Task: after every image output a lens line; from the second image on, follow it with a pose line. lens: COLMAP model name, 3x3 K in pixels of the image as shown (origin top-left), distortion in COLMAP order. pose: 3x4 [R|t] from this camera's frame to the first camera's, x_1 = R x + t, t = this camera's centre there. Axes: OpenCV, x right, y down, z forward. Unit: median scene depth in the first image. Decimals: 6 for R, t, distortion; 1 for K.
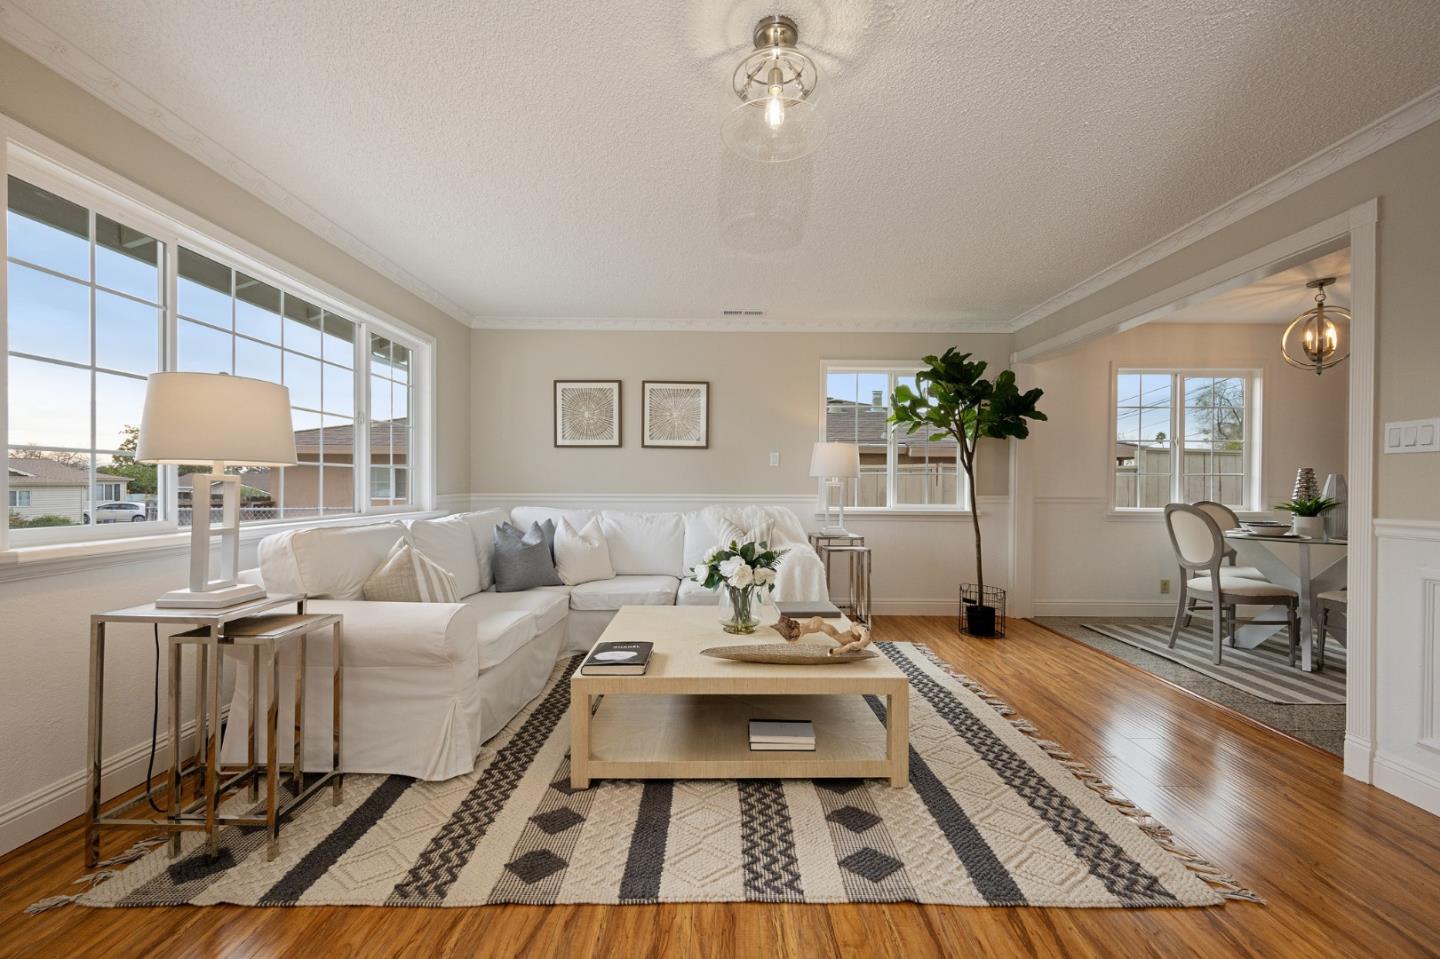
lens RADIAL K [[570.6, 0, 717.8], [0, 570.6, 492.3], [0, 0, 1]] dist [0.000590, -0.000238]
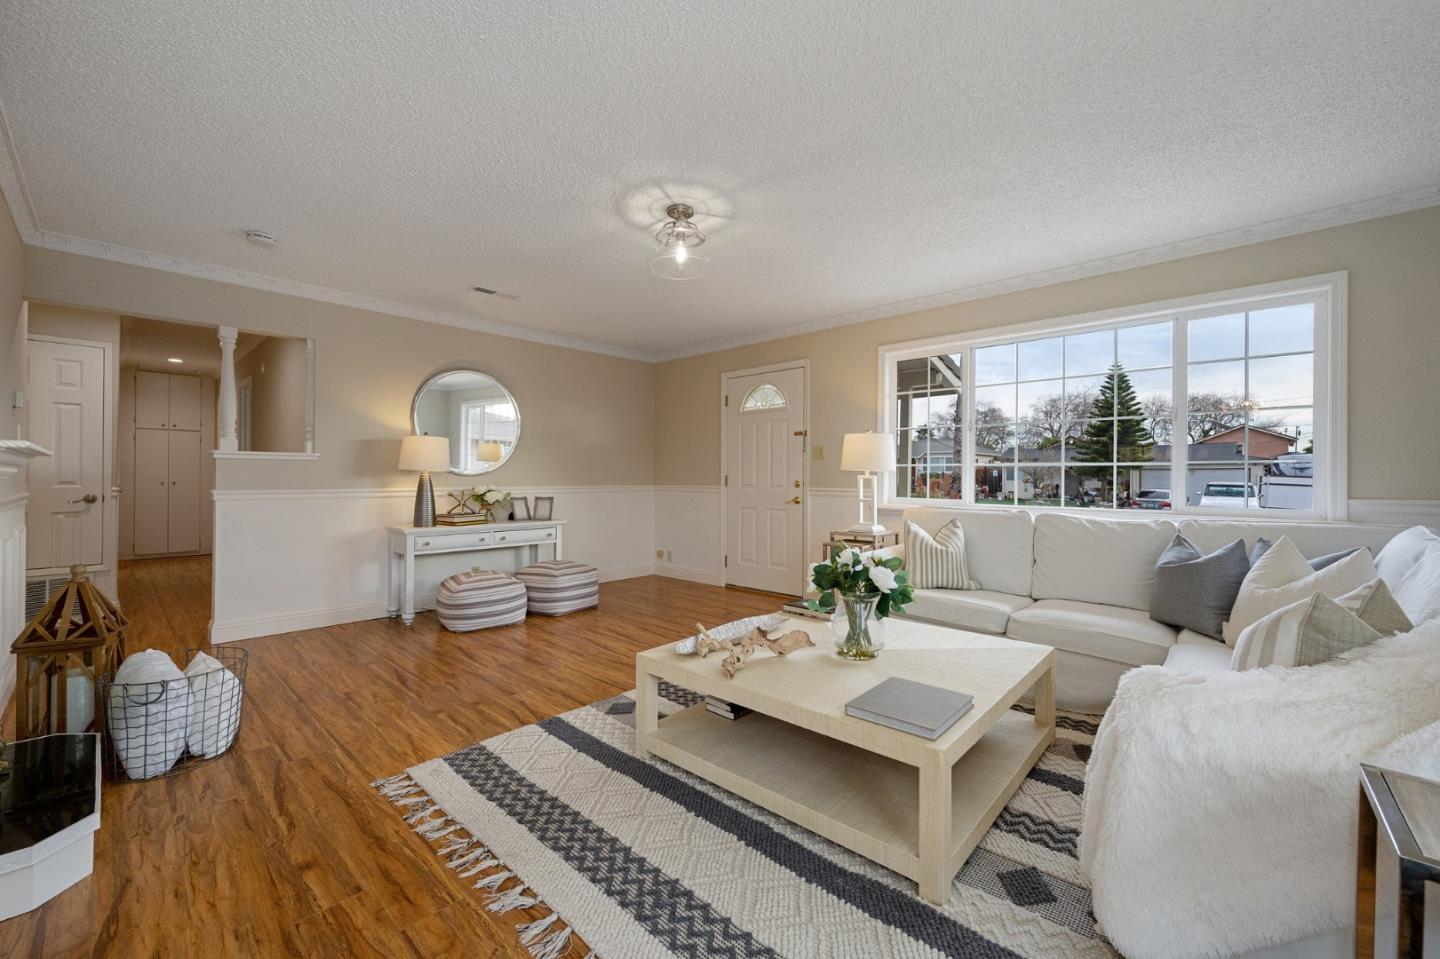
lens RADIAL K [[571.8, 0, 725.0], [0, 571.8, 479.6], [0, 0, 1]] dist [-0.000201, -0.000122]
pose [[-0.678742, -0.003702, -0.734368, 0.658344], [-0.019362, 0.999730, 0.012856, -0.018311], [0.734122, 0.022945, -0.678630, 1.193772]]
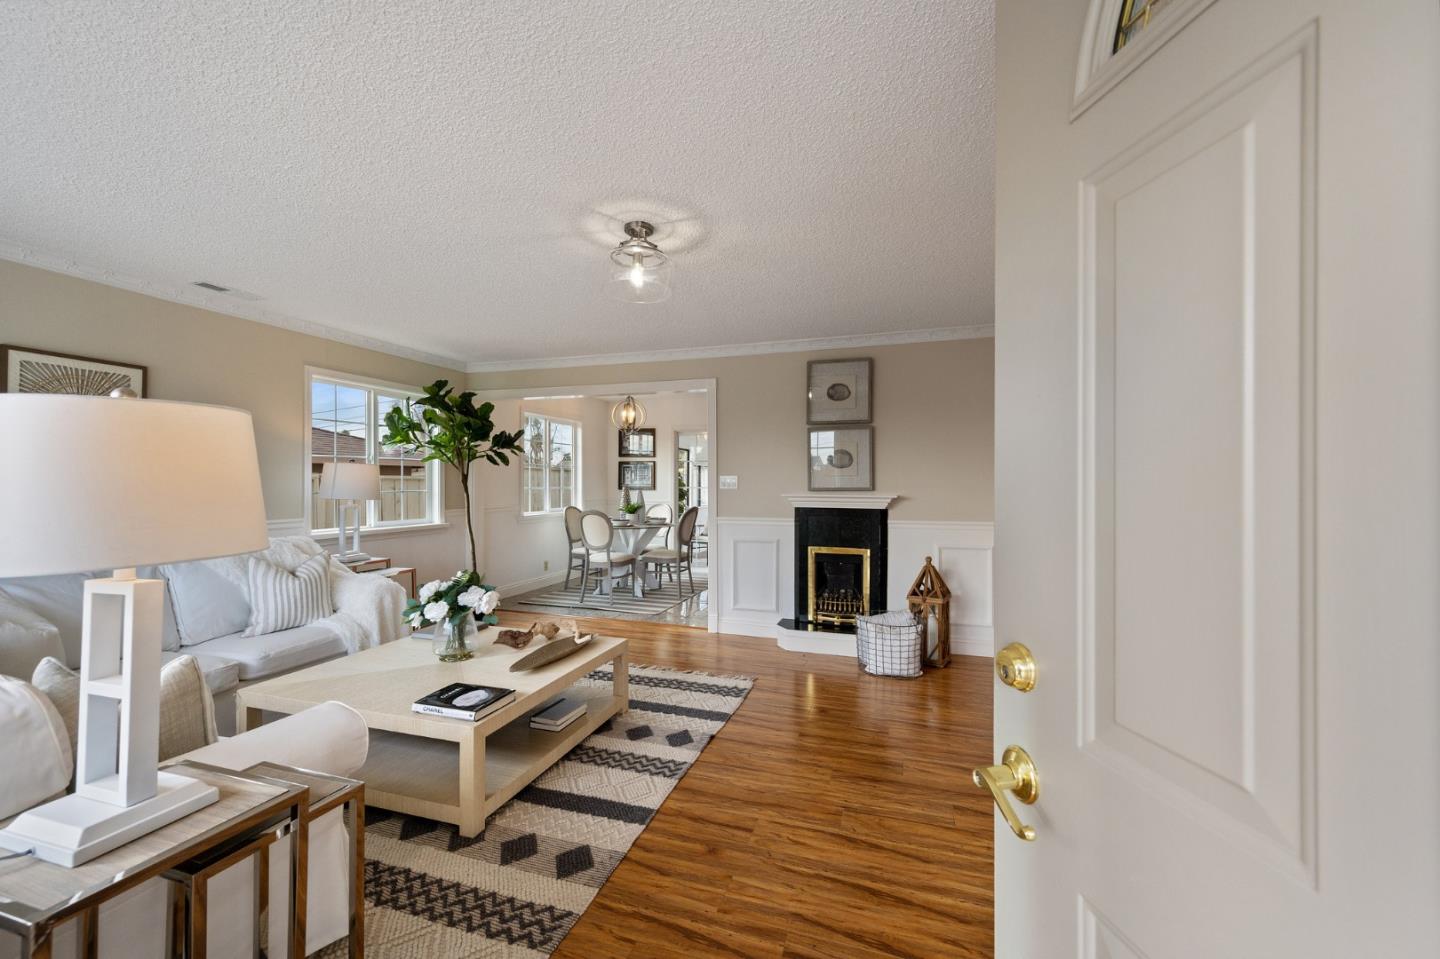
lens RADIAL K [[571.8, 0, 725.0], [0, 571.8, 479.6], [0, 0, 1]] dist [-0.000201, -0.000122]
pose [[0.311538, -0.002359, 0.950231, -0.680467], [0.015711, 0.999873, -0.002669, -0.063880], [-0.950104, 0.015761, 0.311535, 0.164542]]
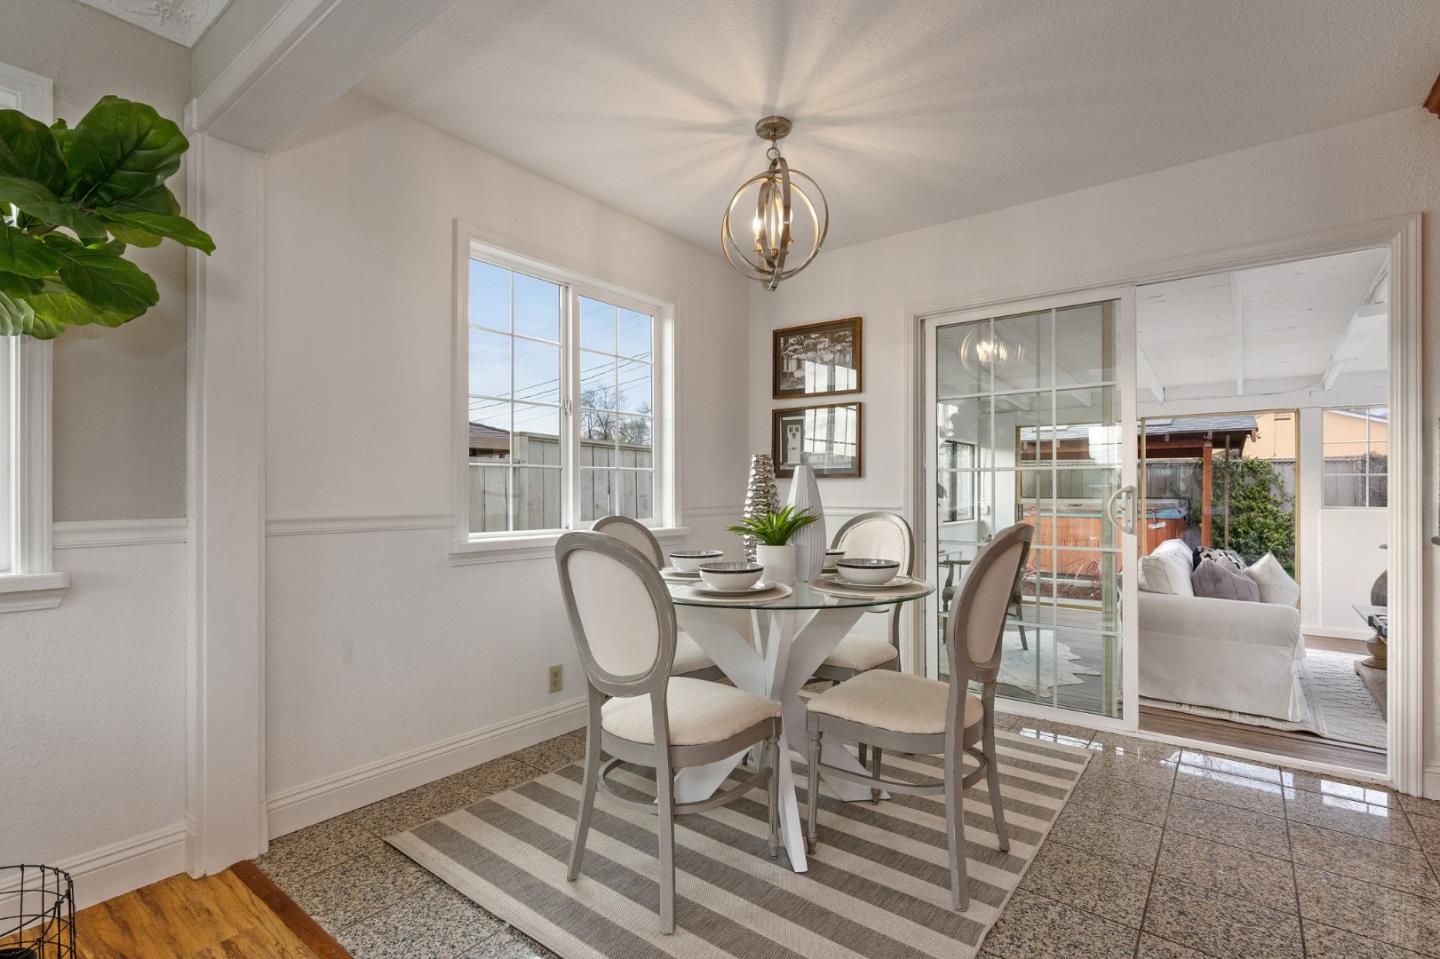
lens RADIAL K [[681.1, 0, 720.0], [0, 681.1, 479.5], [0, 0, 1]] dist [0.000226, -0.000094]
pose [[0.610700, 0.004569, 0.791849, 0.560654], [0.014534, 0.999750, -0.016977, -0.009430], [-0.791729, 0.021876, 0.610481, 0.730593]]
